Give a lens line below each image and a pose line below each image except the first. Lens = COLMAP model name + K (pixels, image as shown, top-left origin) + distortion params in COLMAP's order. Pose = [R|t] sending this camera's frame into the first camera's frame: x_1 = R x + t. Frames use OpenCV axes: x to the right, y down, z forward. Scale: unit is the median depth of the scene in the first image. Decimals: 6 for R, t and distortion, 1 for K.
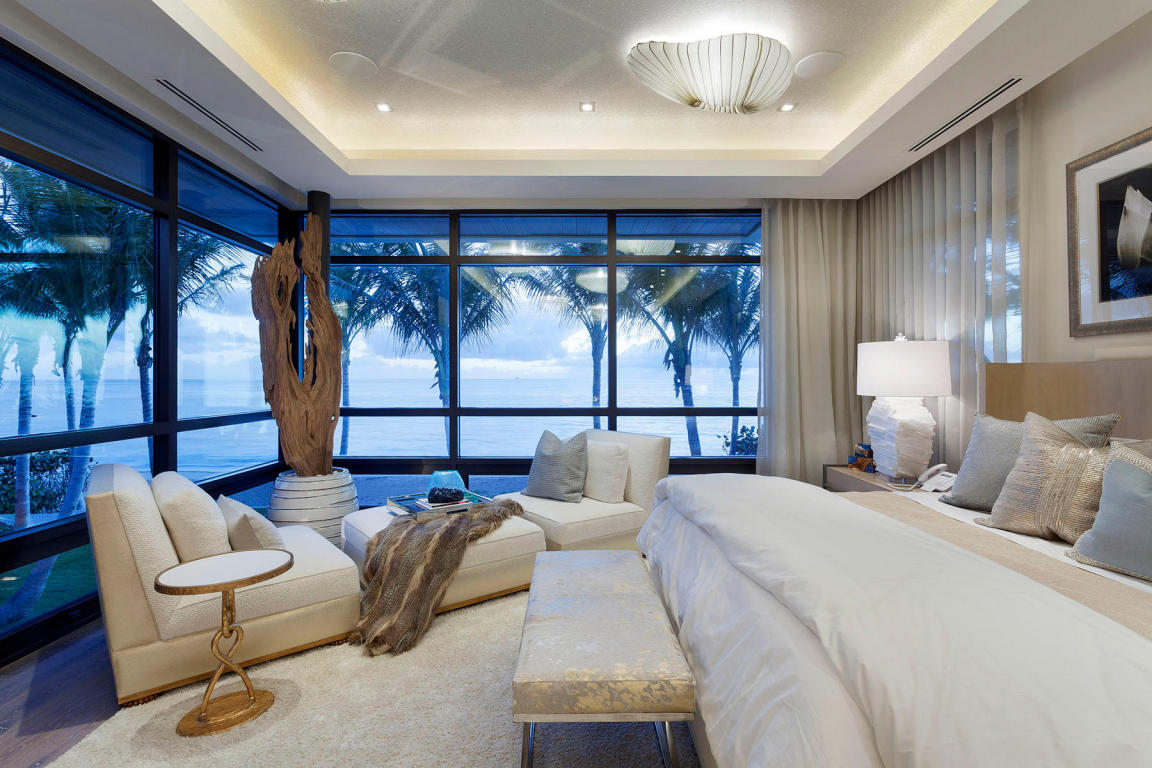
lens RADIAL K [[555.1, 0, 576.8], [0, 555.1, 380.4], [0, 0, 1]] dist [-0.002032, 0.000271]
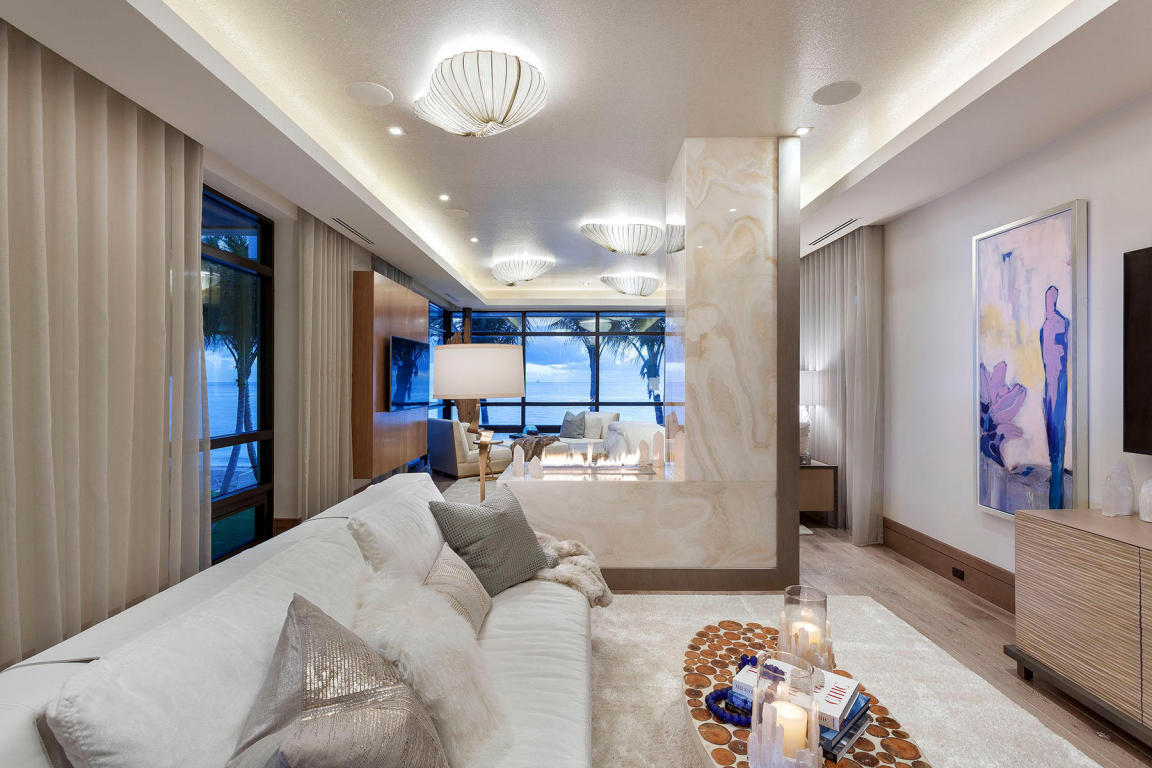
lens RADIAL K [[555.1, 0, 575.0], [0, 555.1, 383.9], [0, 0, 1]] dist [-0.002032, 0.000271]
pose [[0.999829, -0.017801, -0.005041, -0.007777], [0.017776, 0.999830, -0.004996, -0.009572], [0.005129, 0.004905, 0.999975, -1.082550]]
